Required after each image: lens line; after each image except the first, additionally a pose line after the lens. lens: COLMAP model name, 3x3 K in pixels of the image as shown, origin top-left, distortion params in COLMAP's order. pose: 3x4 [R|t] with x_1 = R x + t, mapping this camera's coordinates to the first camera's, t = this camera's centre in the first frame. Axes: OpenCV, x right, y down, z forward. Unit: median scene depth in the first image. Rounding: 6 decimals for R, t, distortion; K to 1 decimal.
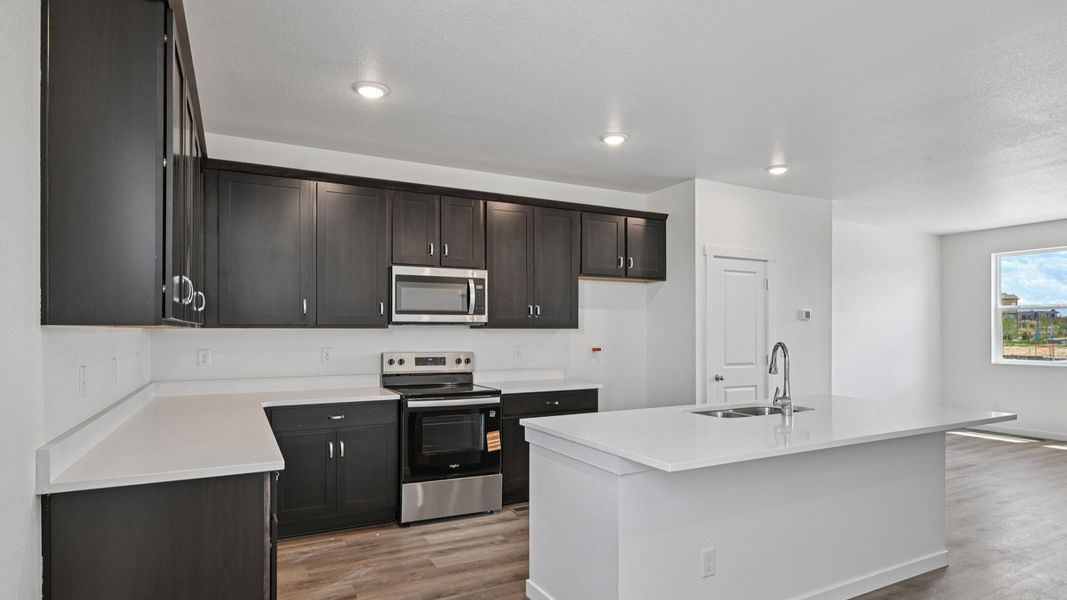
lens RADIAL K [[566.2, 0, 529.2], [0, 566.2, 325.0], [0, 0, 1]] dist [-0.006685, -0.000665]
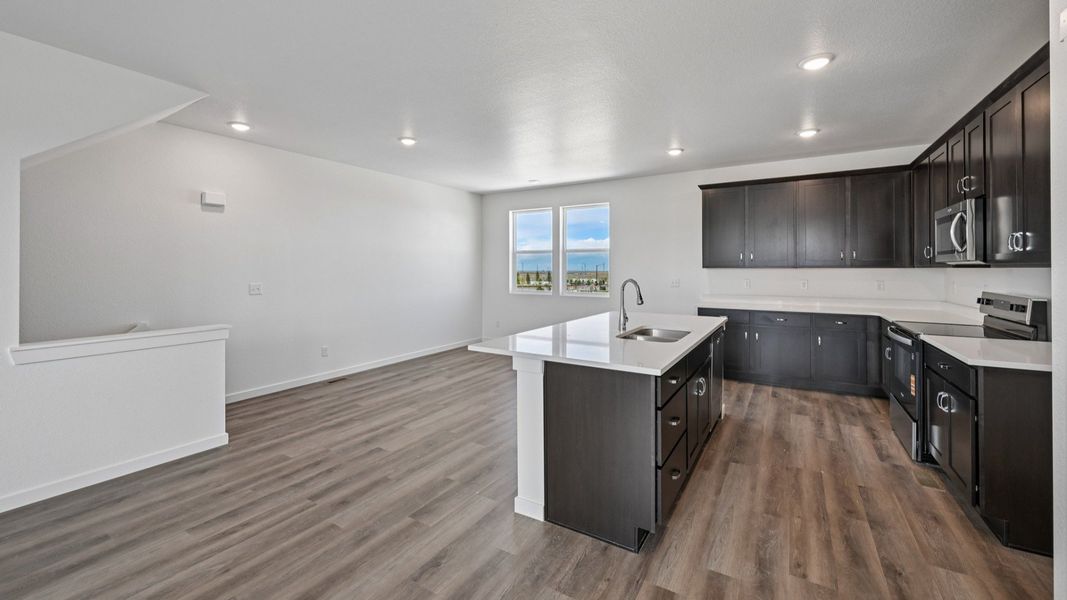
lens RADIAL K [[417.0, 0, 537.7], [0, 417.0, 266.2], [0, 0, 1]] dist [0.000067, -0.000427]
pose [[-0.851645, -0.002373, -0.524113, 0.799265], [0.006374, 0.999869, -0.014884, 0.009044], [0.524080, -0.016016, -0.851519, 1.193460]]
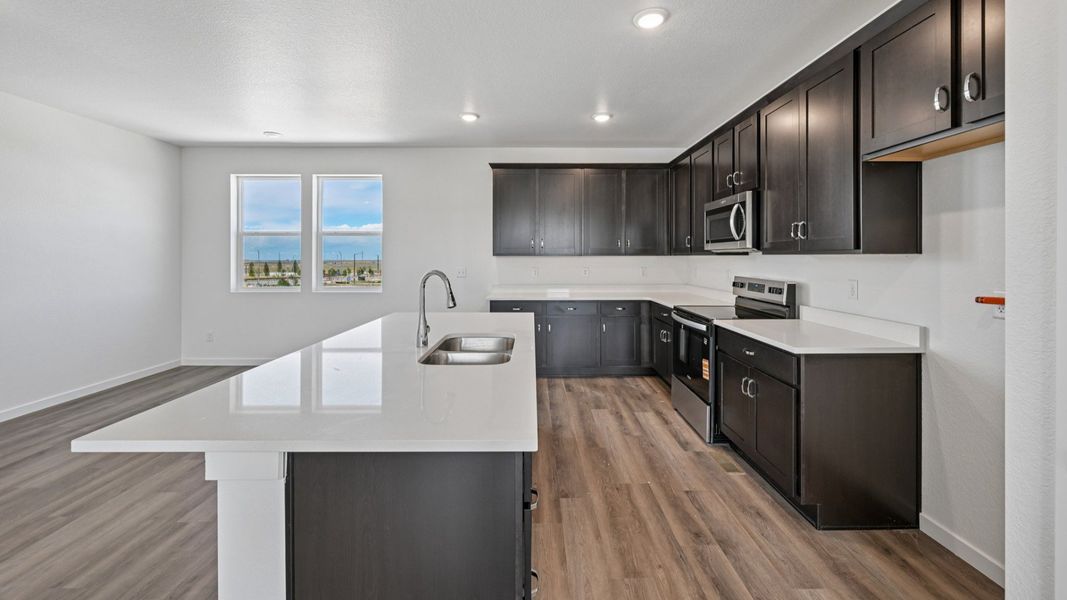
lens RADIAL K [[417.0, 0, 535.6], [0, 417.0, 255.8], [0, 0, 1]] dist [0.000067, -0.000427]
pose [[-0.452373, -0.002265, -0.891826, 0.675721], [0.011266, 0.999902, -0.008254, 0.009325], [0.891758, -0.013781, -0.452303, 1.000575]]
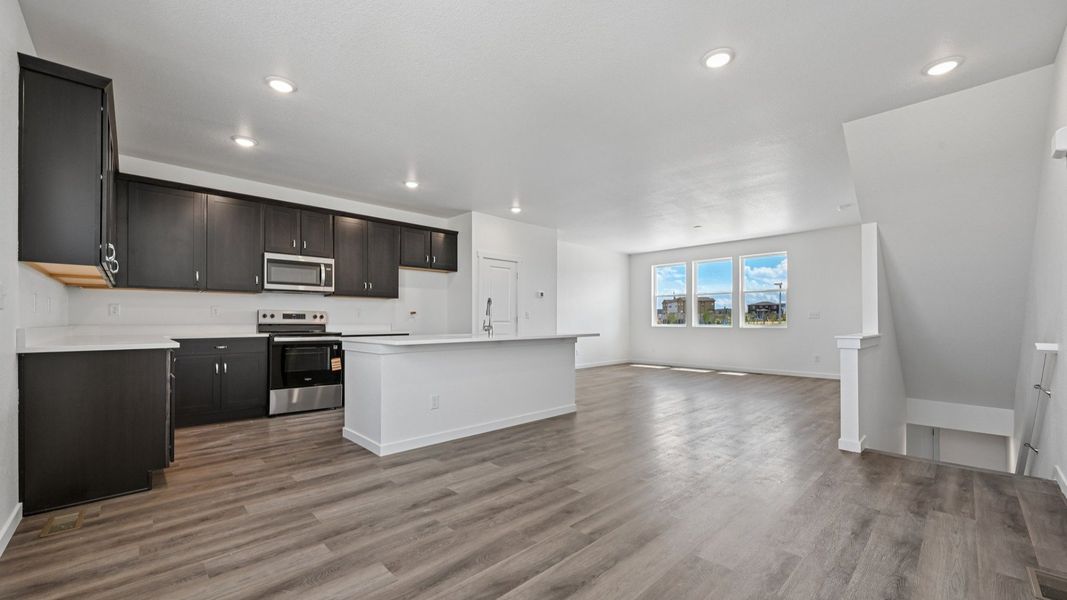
lens RADIAL K [[417.0, 0, 532.0], [0, 417.0, 315.6], [0, 0, 1]] dist [0.000067, -0.000427]
pose [[0.958147, 0.001938, 0.286271, 0.123857], [-0.000653, 0.999989, -0.004583, 0.067457], [-0.286277, 0.004204, 0.958138, -0.282202]]
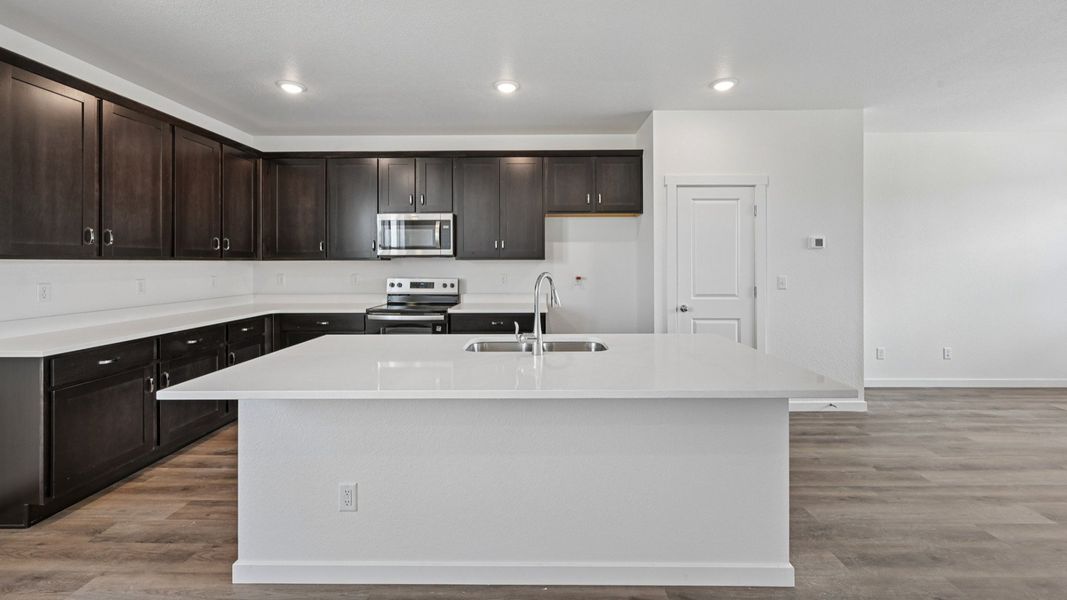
lens RADIAL K [[417.0, 0, 534.5], [0, 417.0, 260.4], [0, 0, 1]] dist [0.000067, -0.000427]
pose [[0.885968, -0.003995, -0.463728, 0.511865], [0.008034, 0.999945, 0.006736, 0.002287], [0.463676, -0.009693, 0.885952, 0.269227]]
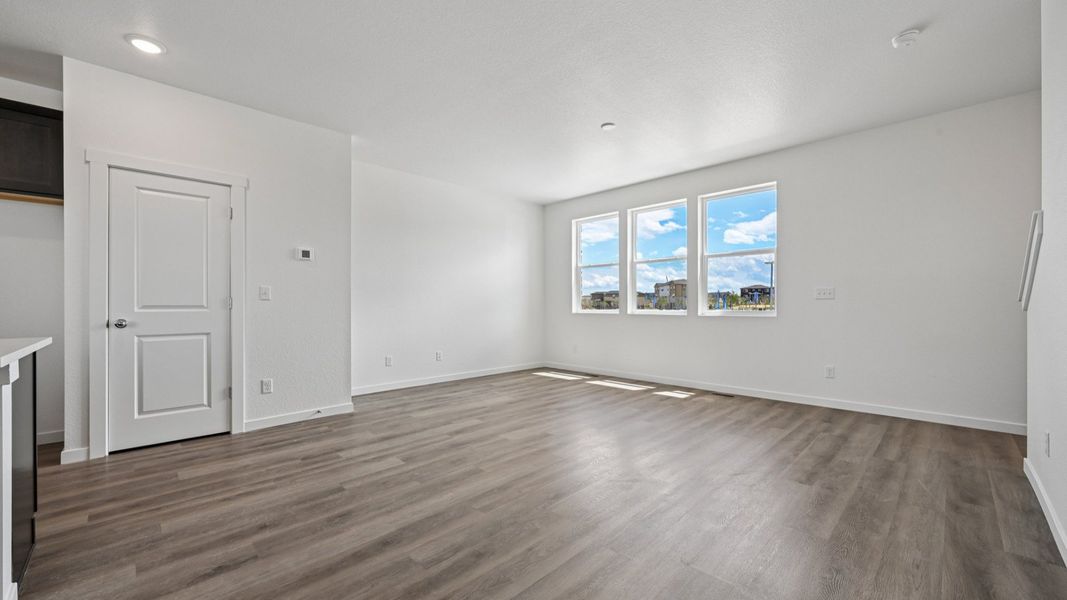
lens RADIAL K [[417.0, 0, 535.5], [0, 417.0, 304.1], [0, 0, 1]] dist [0.000067, -0.000427]
pose [[0.952700, -0.003137, 0.303898, 0.816900], [0.001070, 0.999975, 0.006970, 0.073230], [-0.303912, -0.006315, 0.952679, 0.323064]]
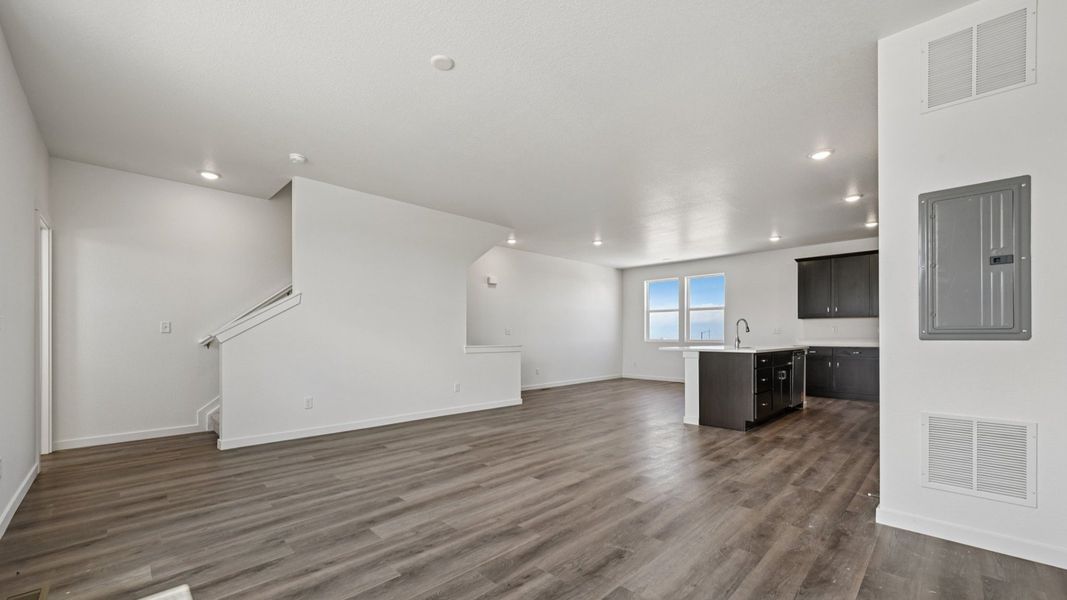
lens RADIAL K [[417.0, 0, 537.1], [0, 417.0, 335.7], [0, 0, 1]] dist [0.000067, -0.000427]
pose [[-0.950200, -0.000376, -0.311641, 1.283612], [0.003560, 0.999921, -0.012059, 0.084989], [0.311621, -0.012567, -0.950123, 1.686245]]
